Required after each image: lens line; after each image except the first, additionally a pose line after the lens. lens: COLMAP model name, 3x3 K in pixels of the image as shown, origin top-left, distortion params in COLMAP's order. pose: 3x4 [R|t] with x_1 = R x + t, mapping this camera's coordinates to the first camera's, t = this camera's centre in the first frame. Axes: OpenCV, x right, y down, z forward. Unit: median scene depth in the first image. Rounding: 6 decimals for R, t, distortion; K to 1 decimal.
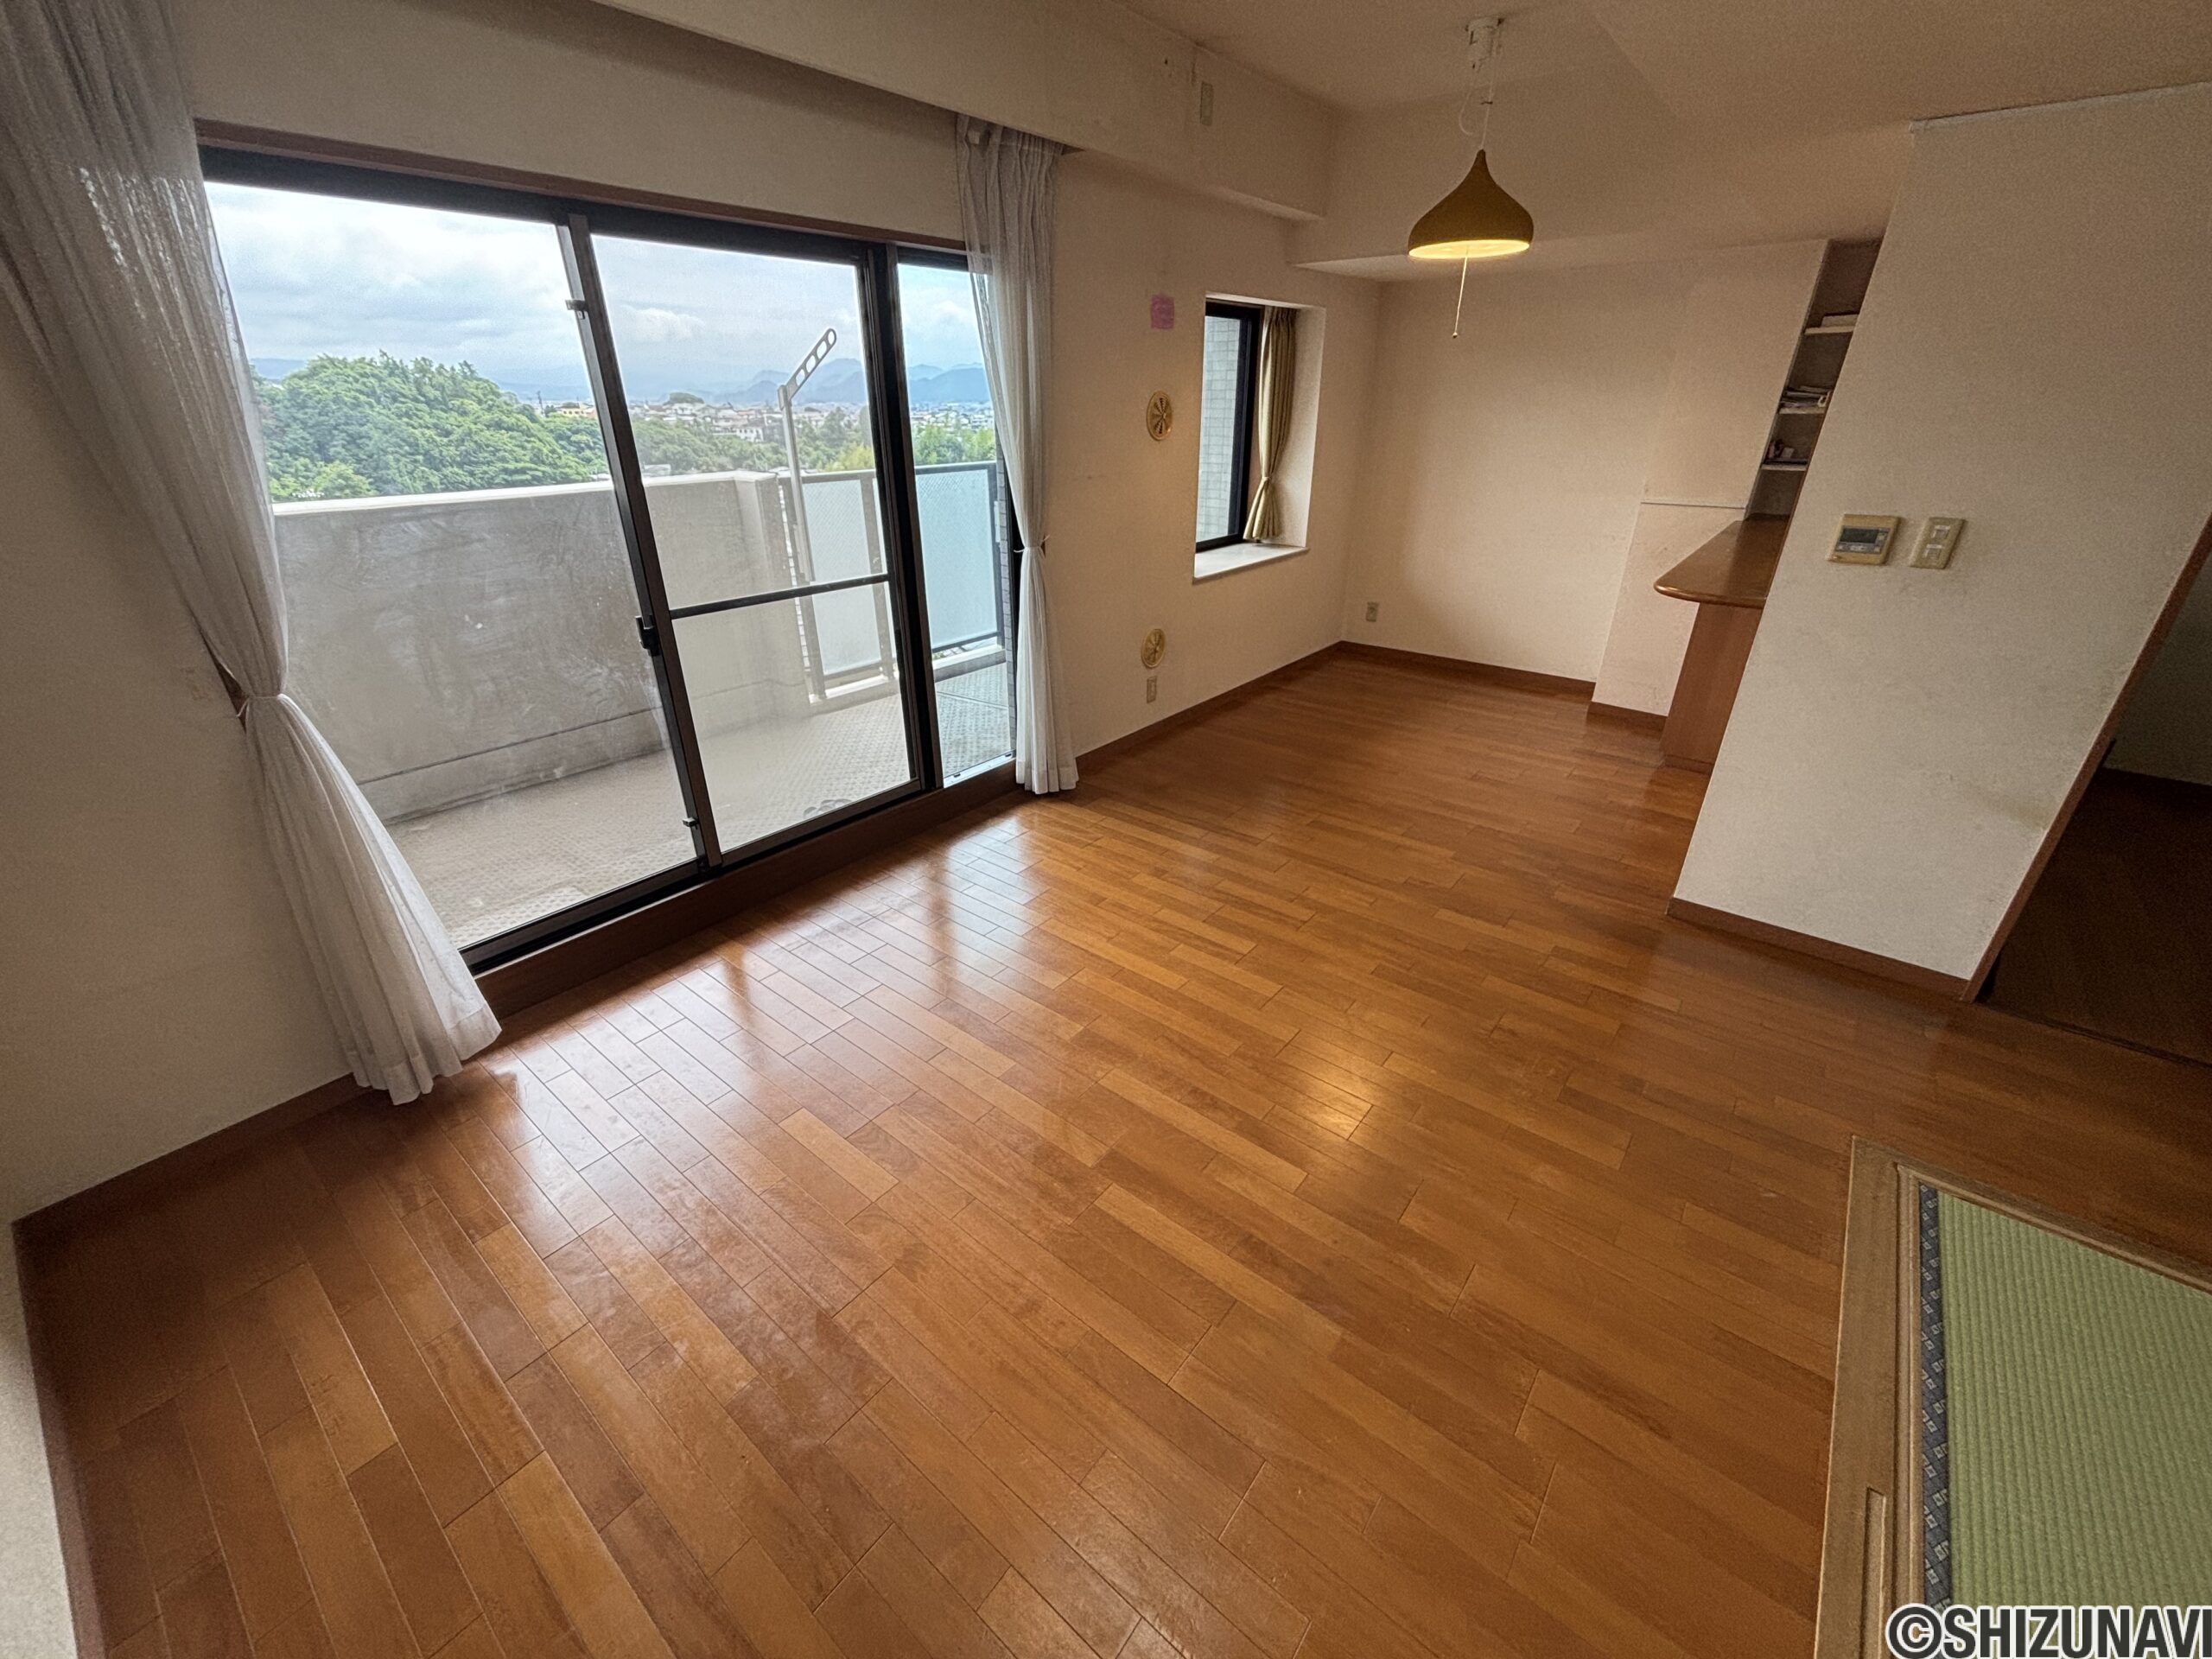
lens RADIAL K [[891.3, 0, 1093.6], [0, 891.3, 830.8], [0, 0, 1]] dist [0.000084, -0.000150]
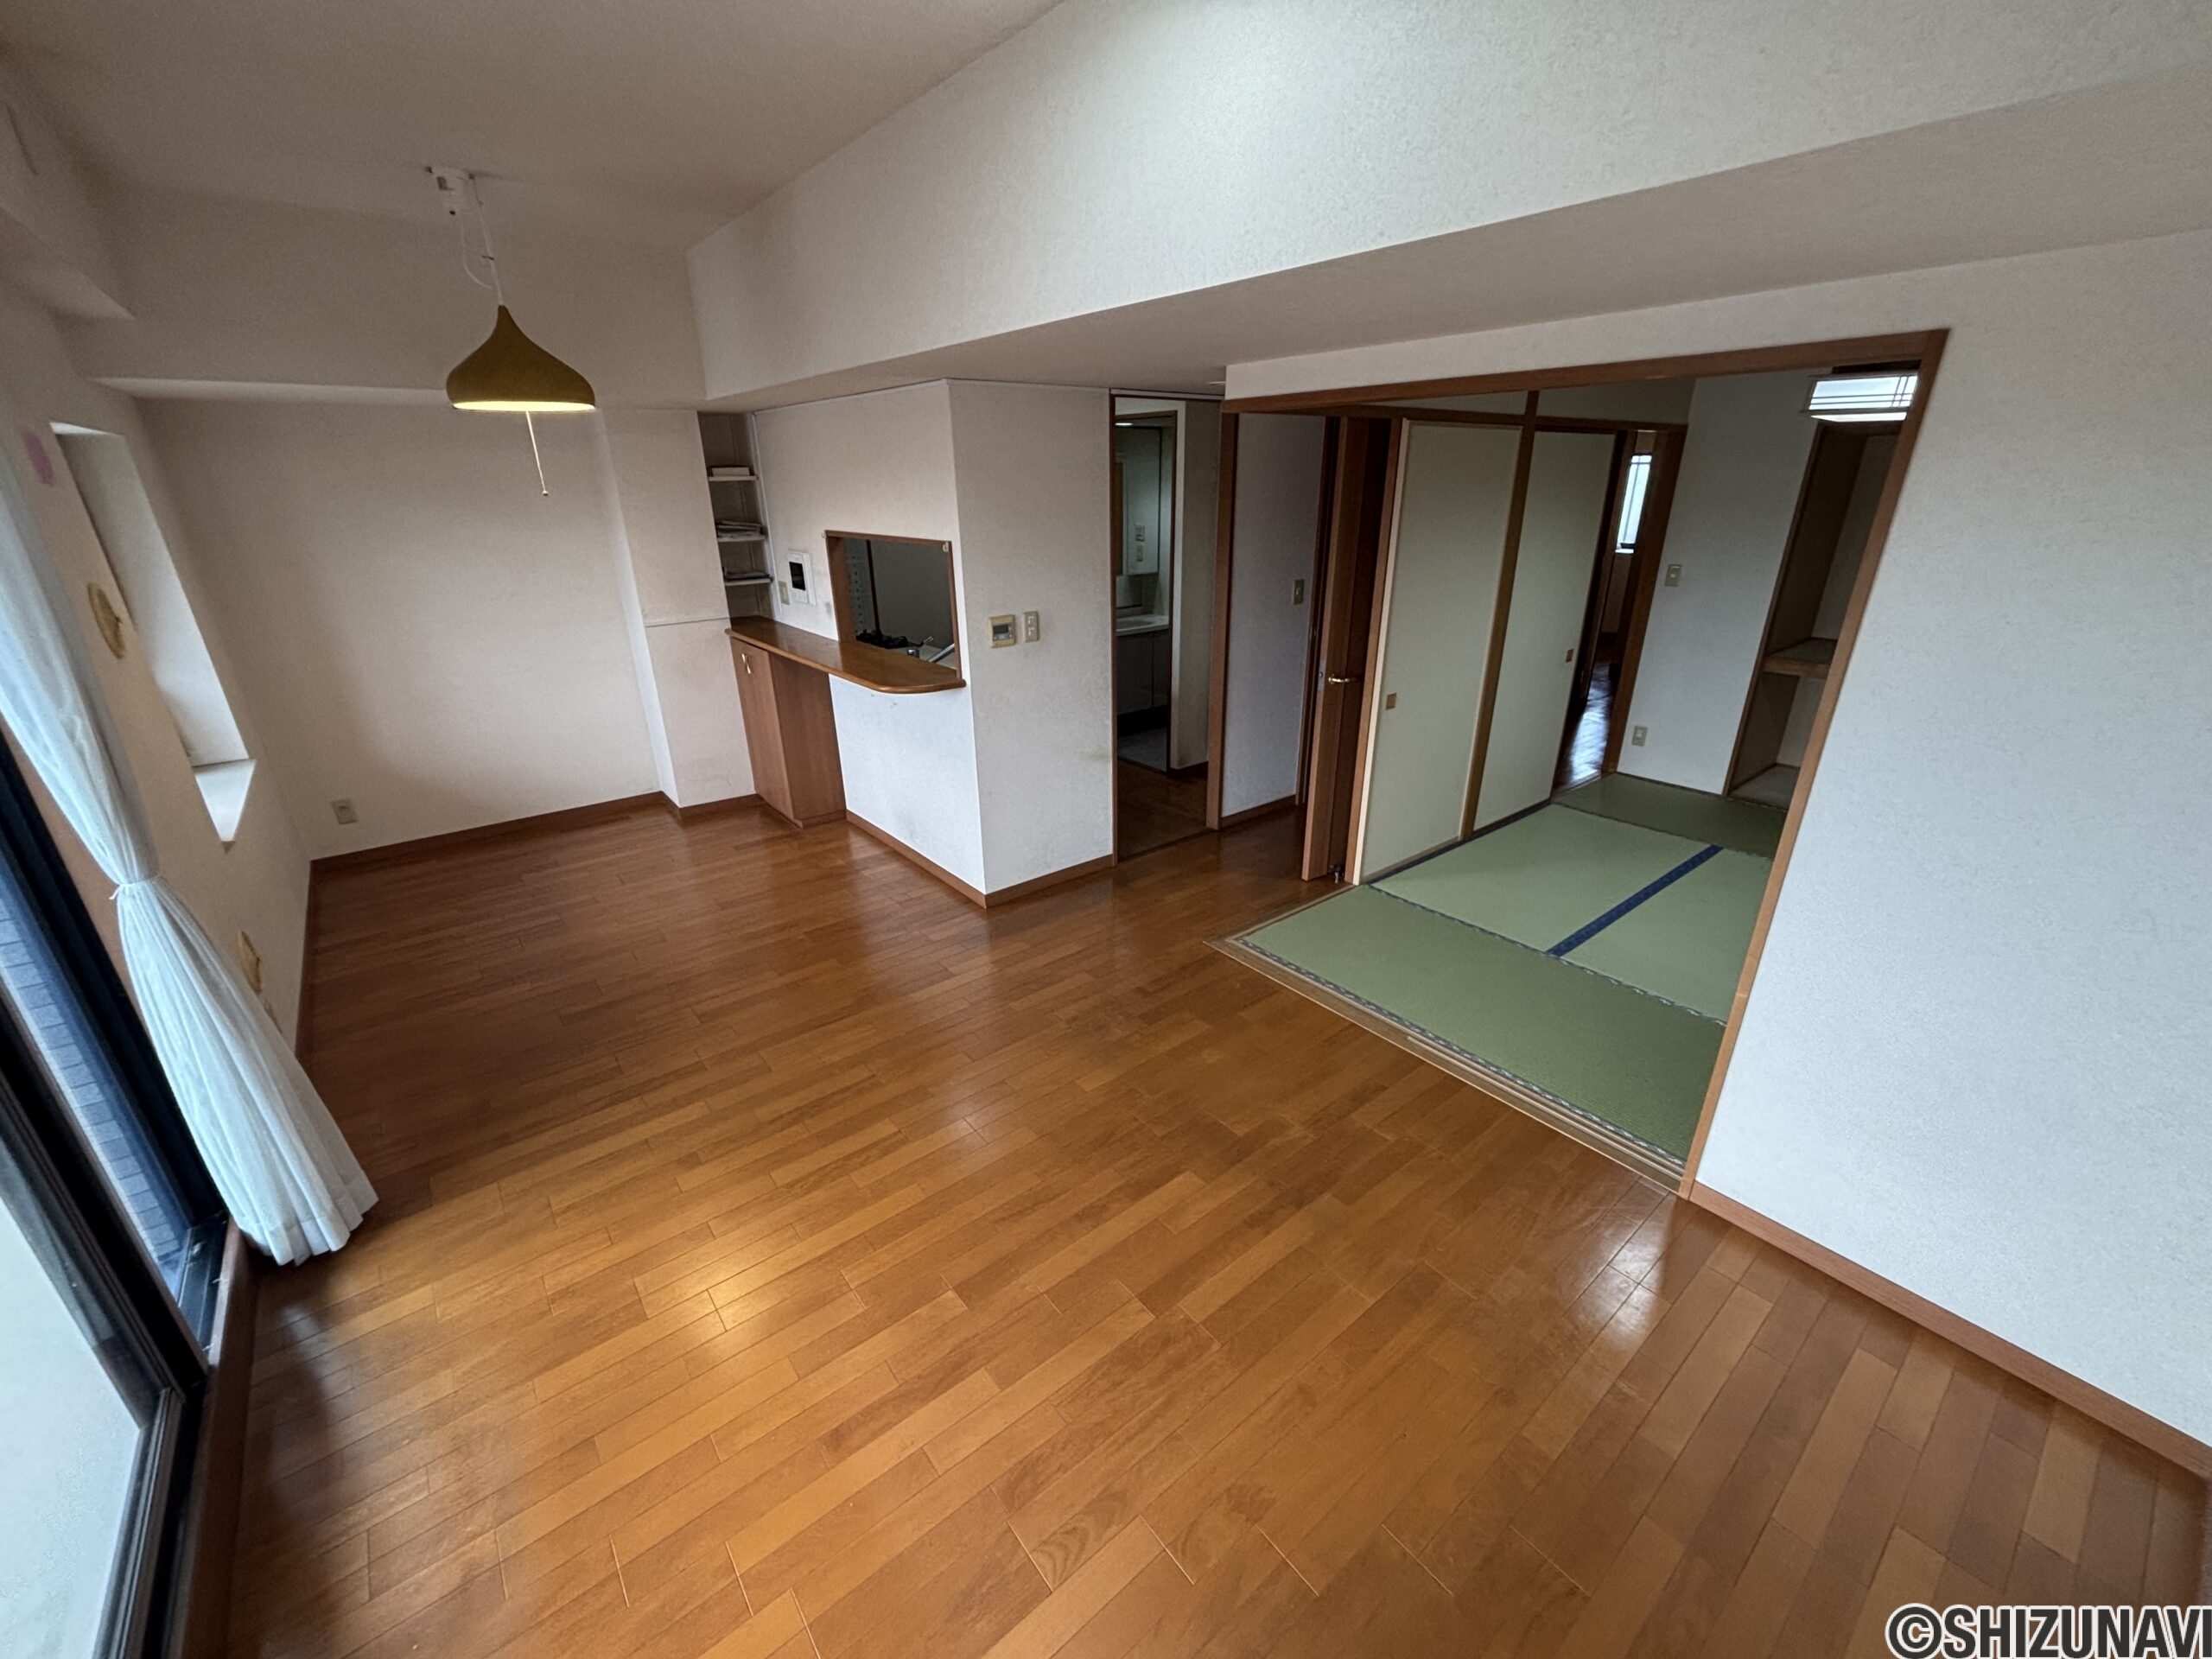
lens RADIAL K [[891.3, 0, 1106.5], [0, 891.3, 832.4], [0, 0, 1]] dist [0.000084, -0.000150]
pose [[0.202254, -0.362586, 0.909739, -0.533957], [0.438049, 0.864324, 0.247098, -0.274029], [-0.875903, 0.348533, 0.333644, 0.371107]]
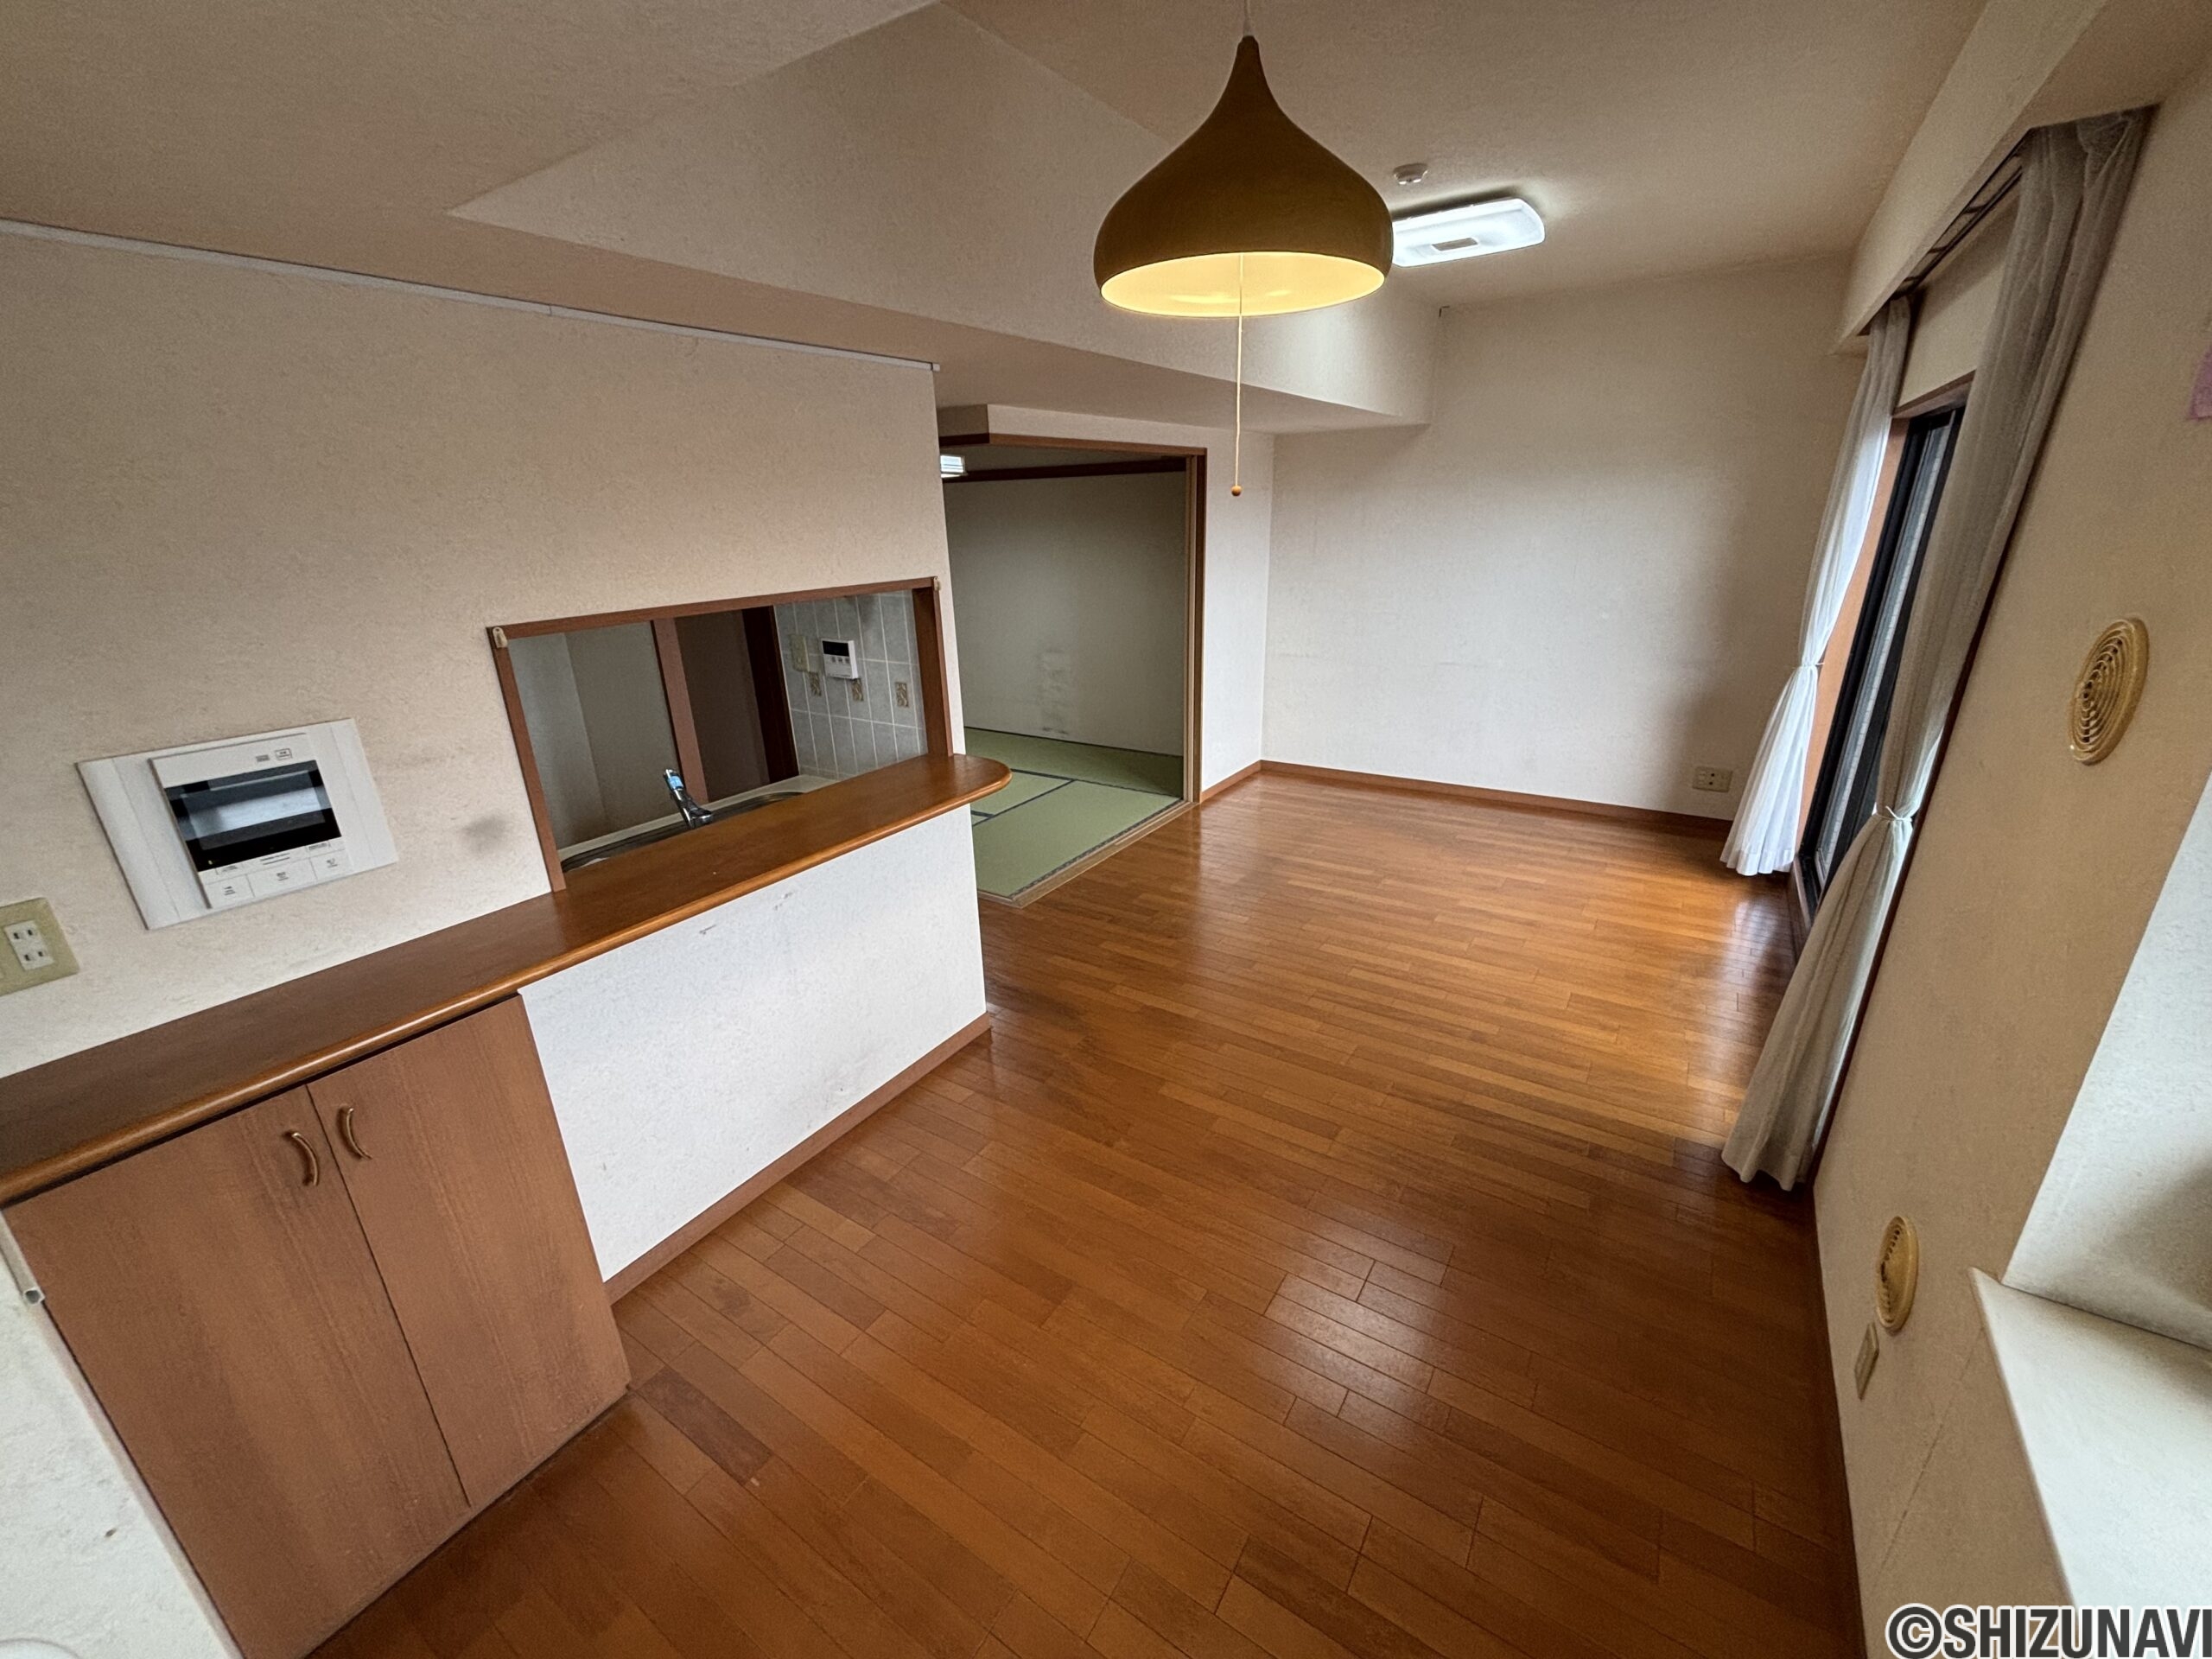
lens RADIAL K [[891.3, 0, 1104.5], [0, 891.3, 825.3], [0, 0, 1]] dist [0.000084, -0.000150]
pose [[-0.993925, 0.070090, -0.084855, 0.612581], [-0.011730, 0.699145, 0.714884, -0.898226], [0.109432, 0.711536, -0.694075, 1.684263]]
